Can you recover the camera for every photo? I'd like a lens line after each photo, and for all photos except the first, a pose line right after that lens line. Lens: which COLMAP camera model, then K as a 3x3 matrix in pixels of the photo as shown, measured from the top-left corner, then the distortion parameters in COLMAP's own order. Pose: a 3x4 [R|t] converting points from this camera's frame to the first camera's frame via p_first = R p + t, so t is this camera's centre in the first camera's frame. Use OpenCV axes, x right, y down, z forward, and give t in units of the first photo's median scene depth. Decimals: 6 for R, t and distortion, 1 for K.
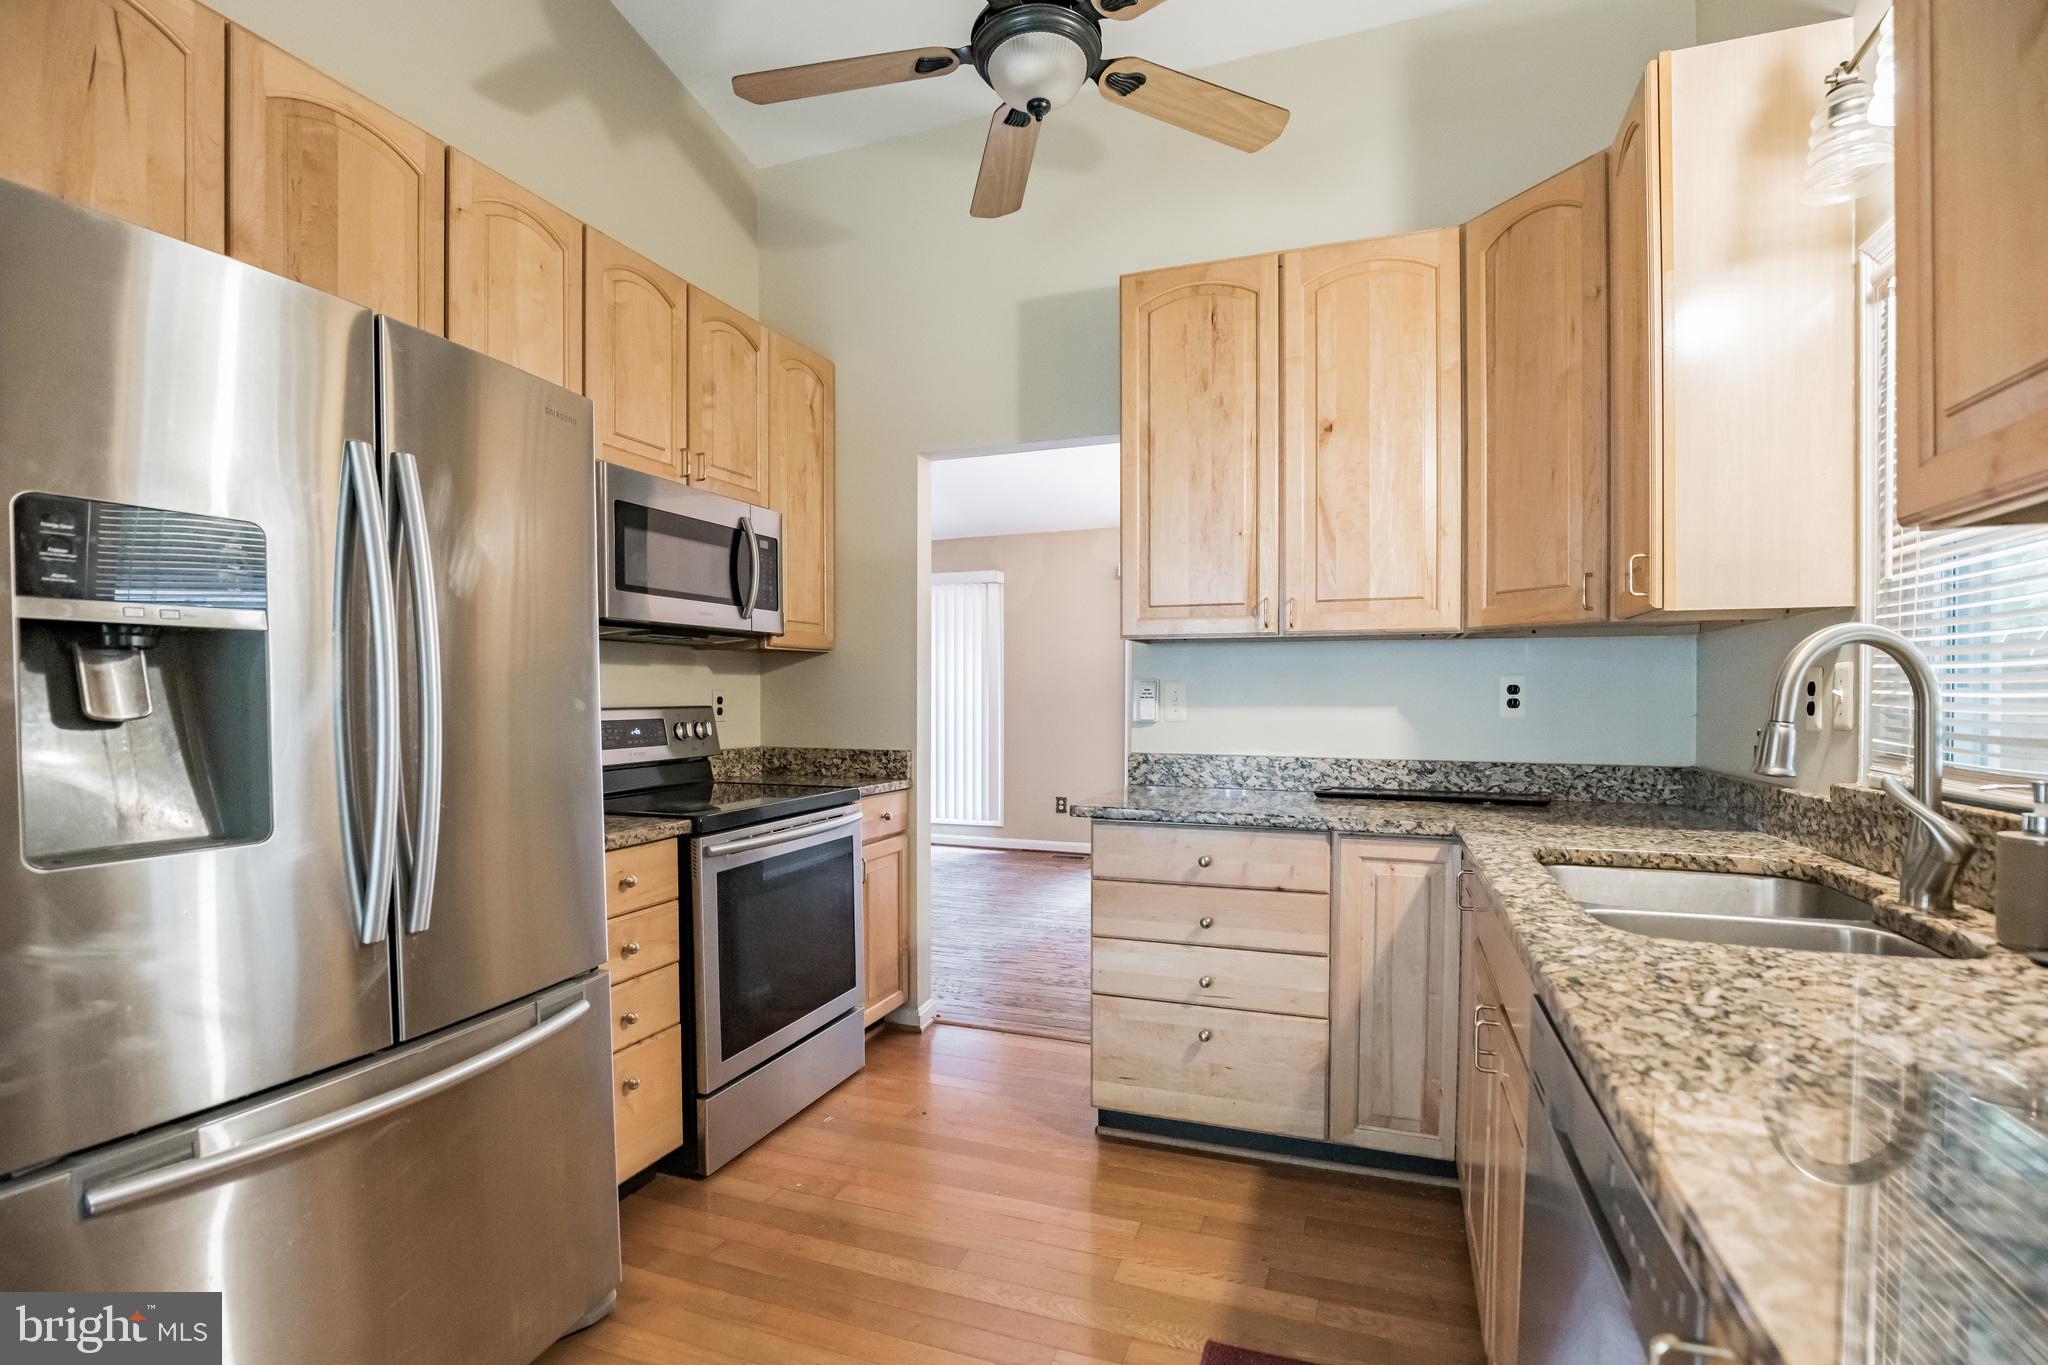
lens RADIAL K [[954.0, 0, 1035.5], [0, 954.0, 707.7], [0, 0, 1]] dist [-0.027152, -0.000042]
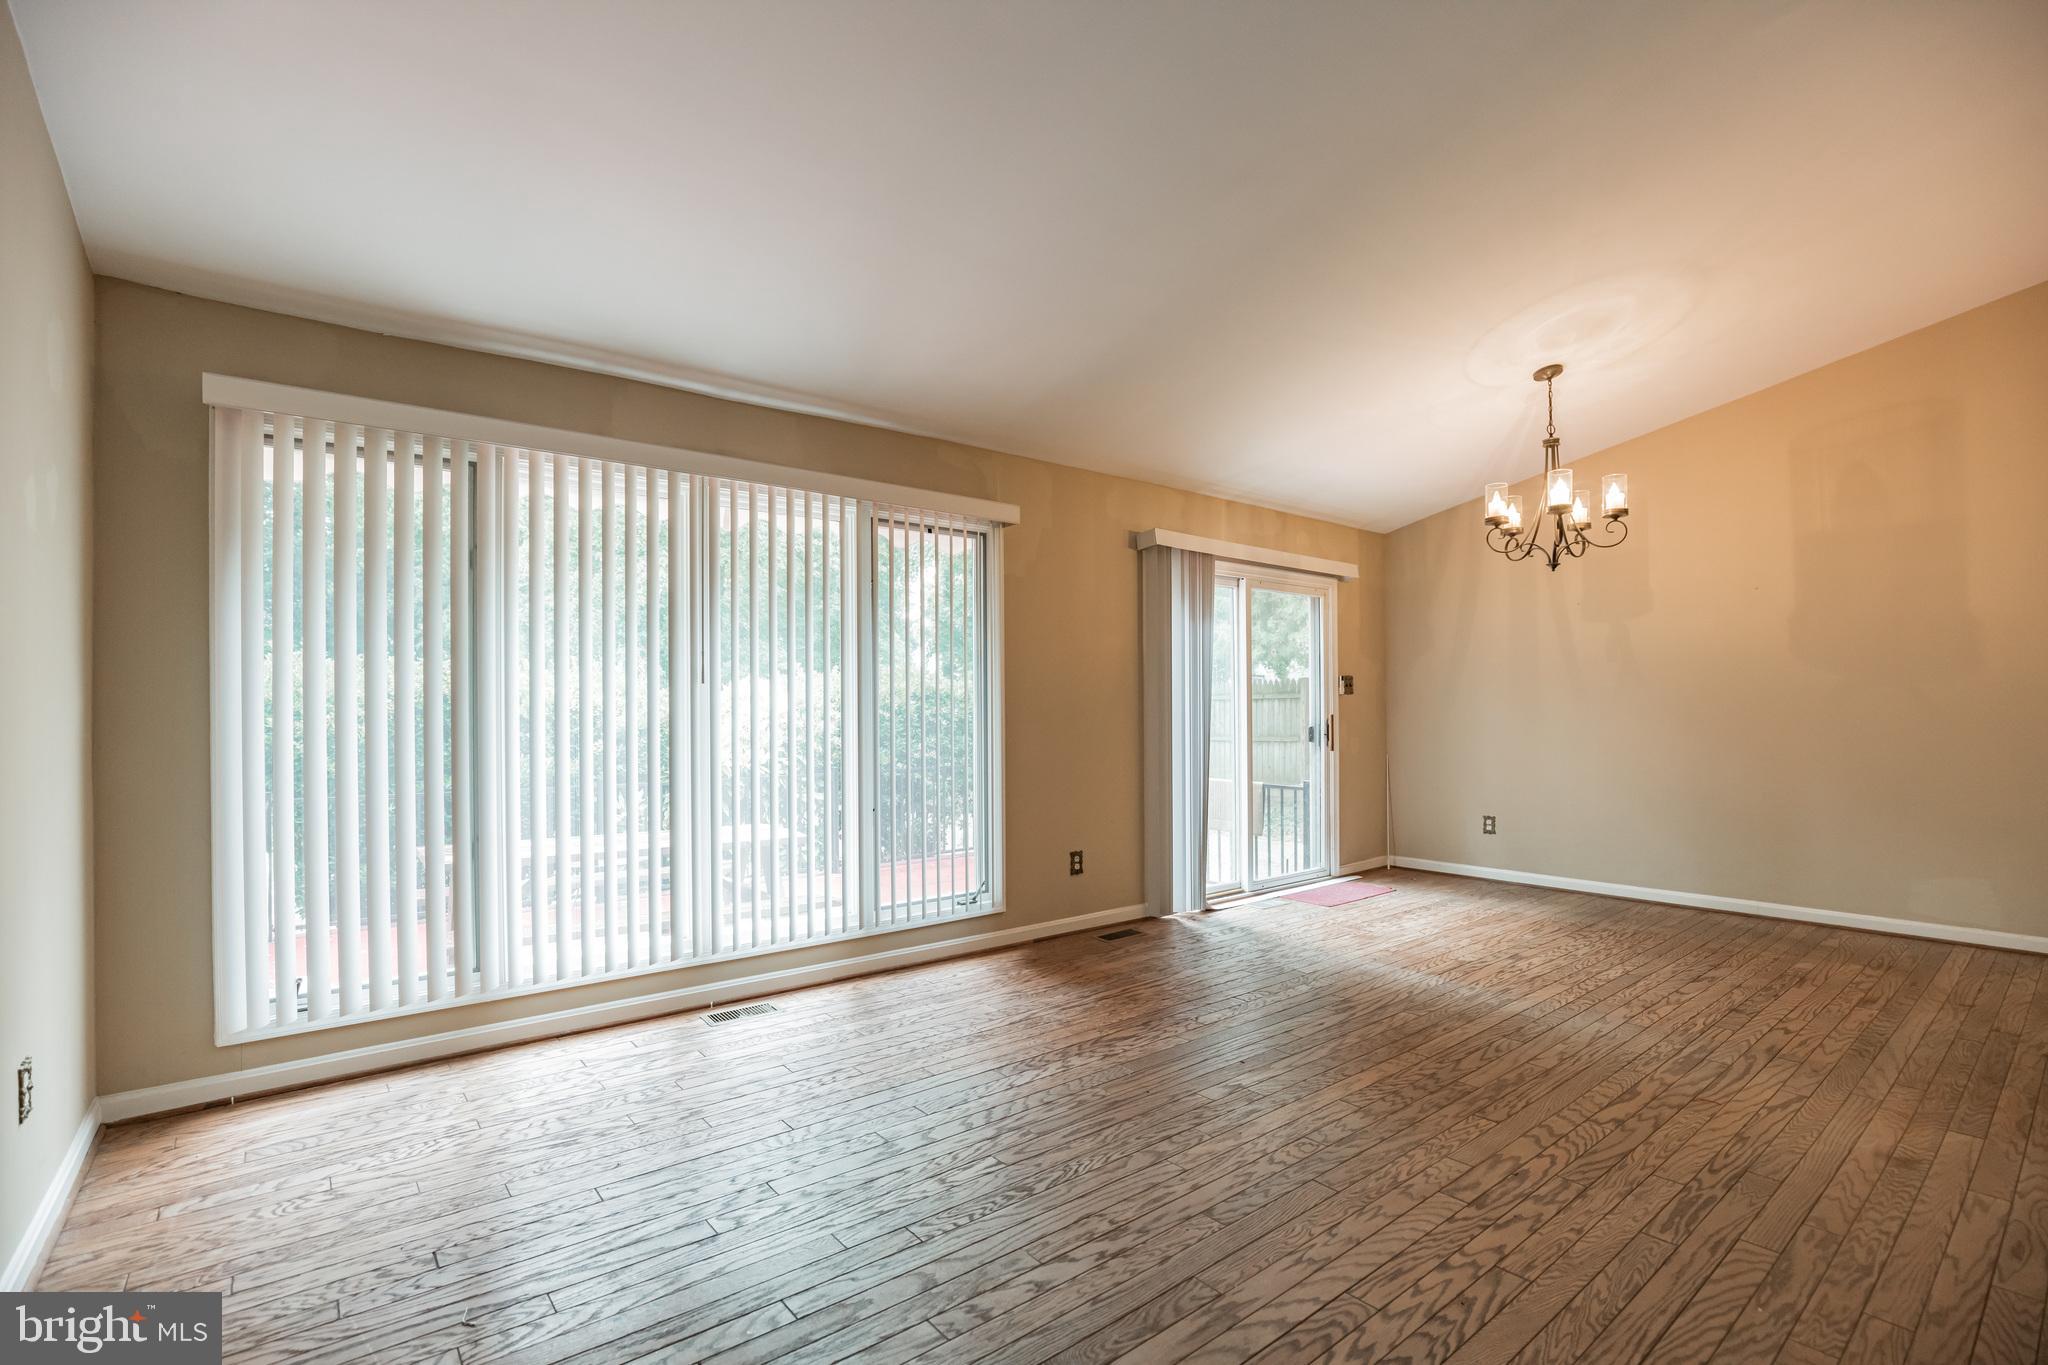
lens RADIAL K [[954.0, 0, 1035.5], [0, 954.0, 707.7], [0, 0, 1]] dist [-0.027152, -0.000042]
pose [[0.507325, -0.000075, 0.861755, -0.779375], [0.012555, 0.999895, -0.007304, -0.007314], [-0.861664, 0.014524, 0.507272, 0.902505]]
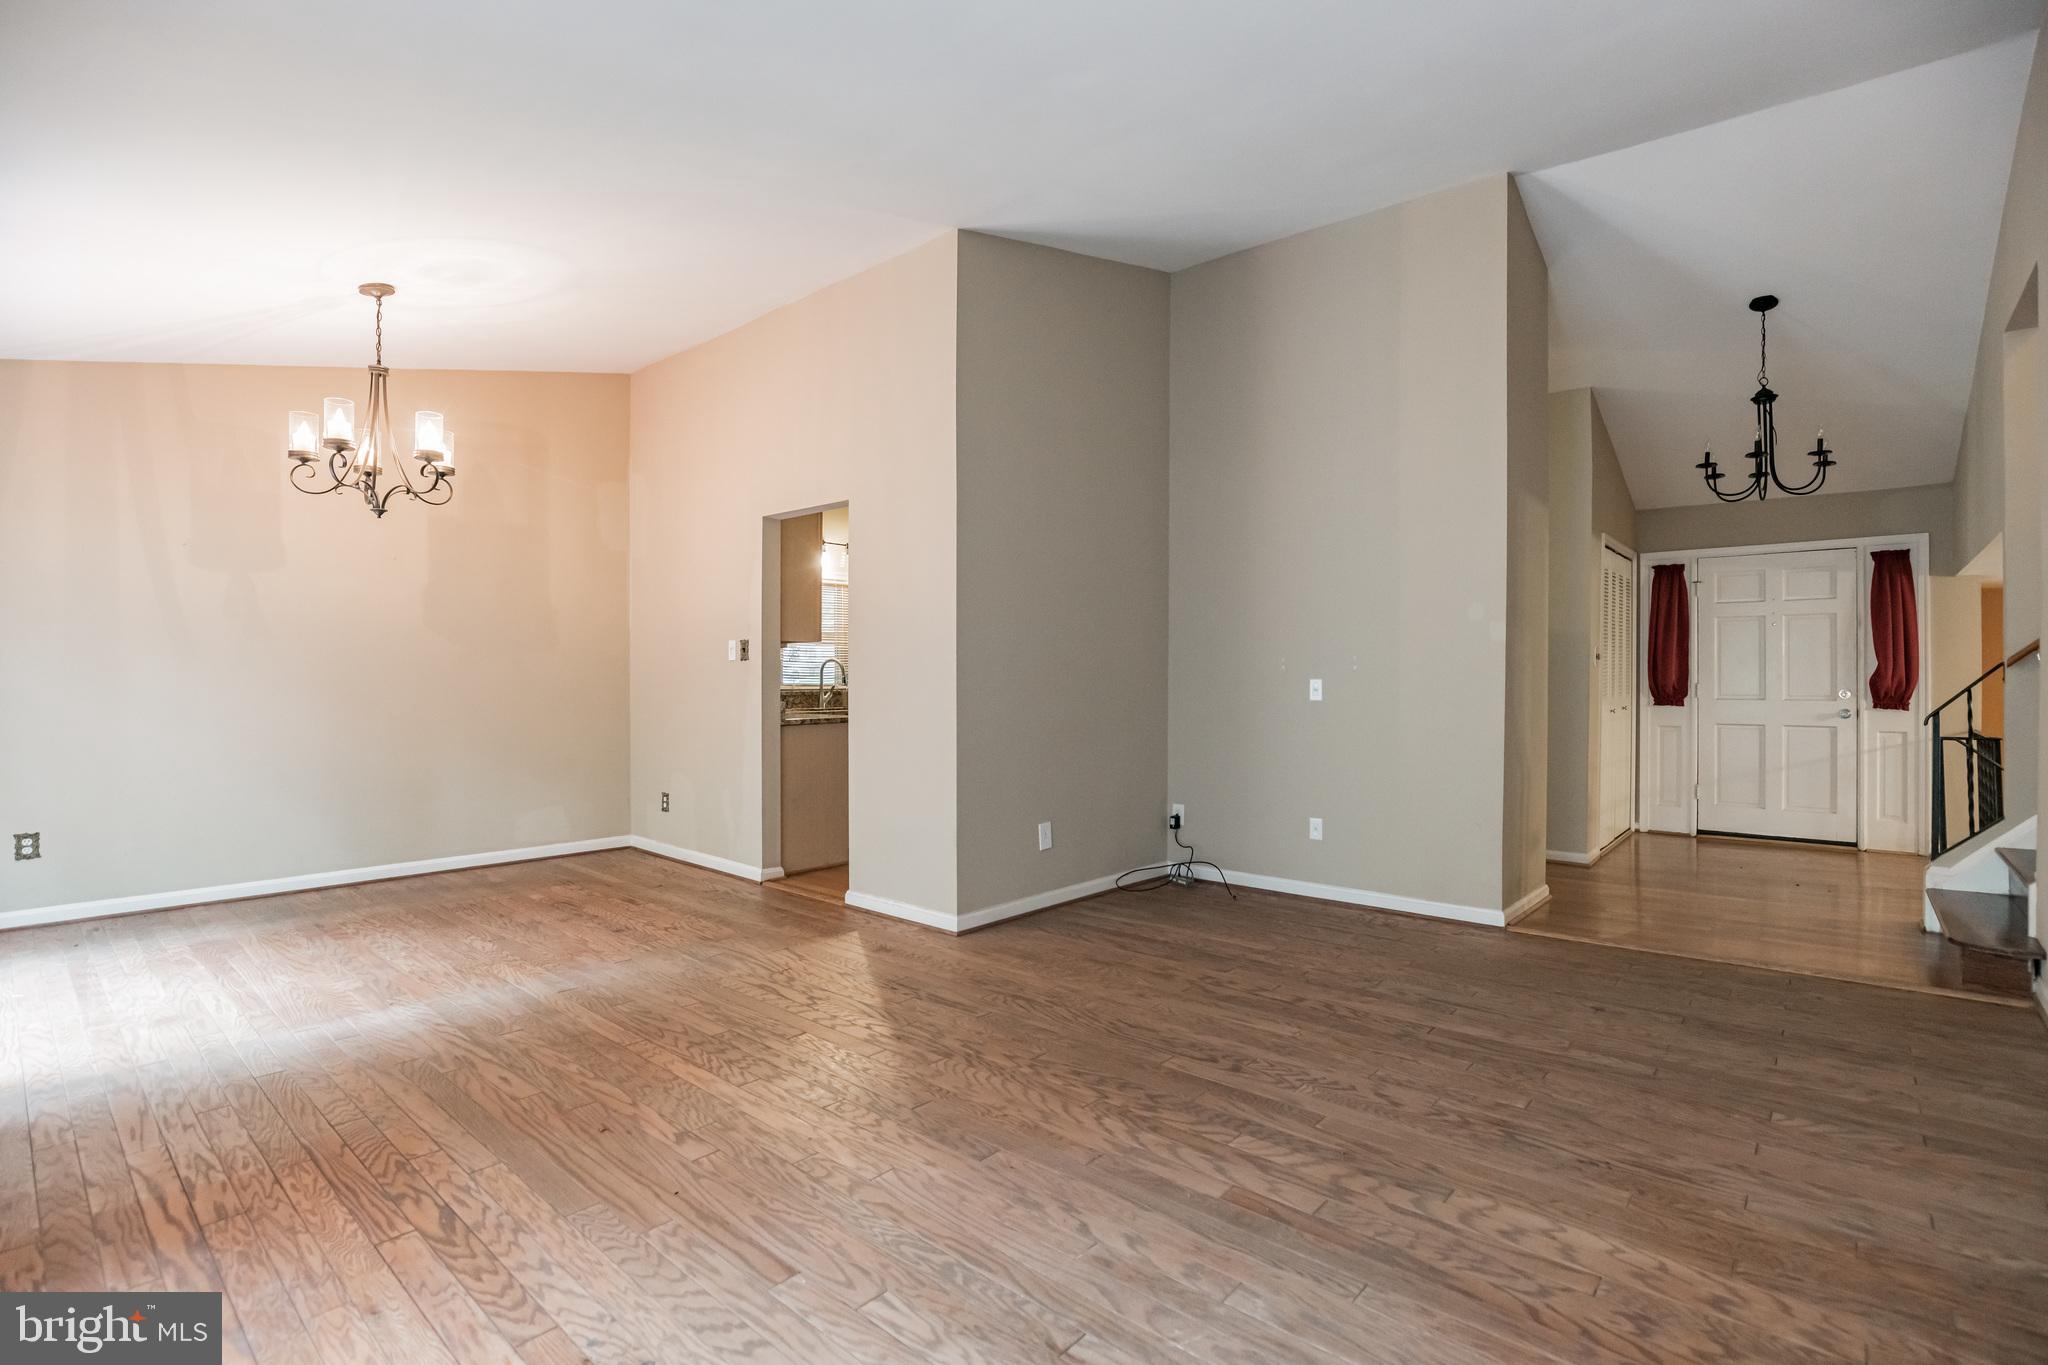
lens RADIAL K [[974.1, 0, 1024.0], [0, 974.1, 682.5], [0, 0, 1]] dist [-0.023862, -0.000105]
pose [[-0.935411, -0.001042, 0.353560, -0.555464], [0.006217, 0.999793, 0.019394, -0.012253], [-0.353506, 0.020339, -0.935211, 1.456132]]
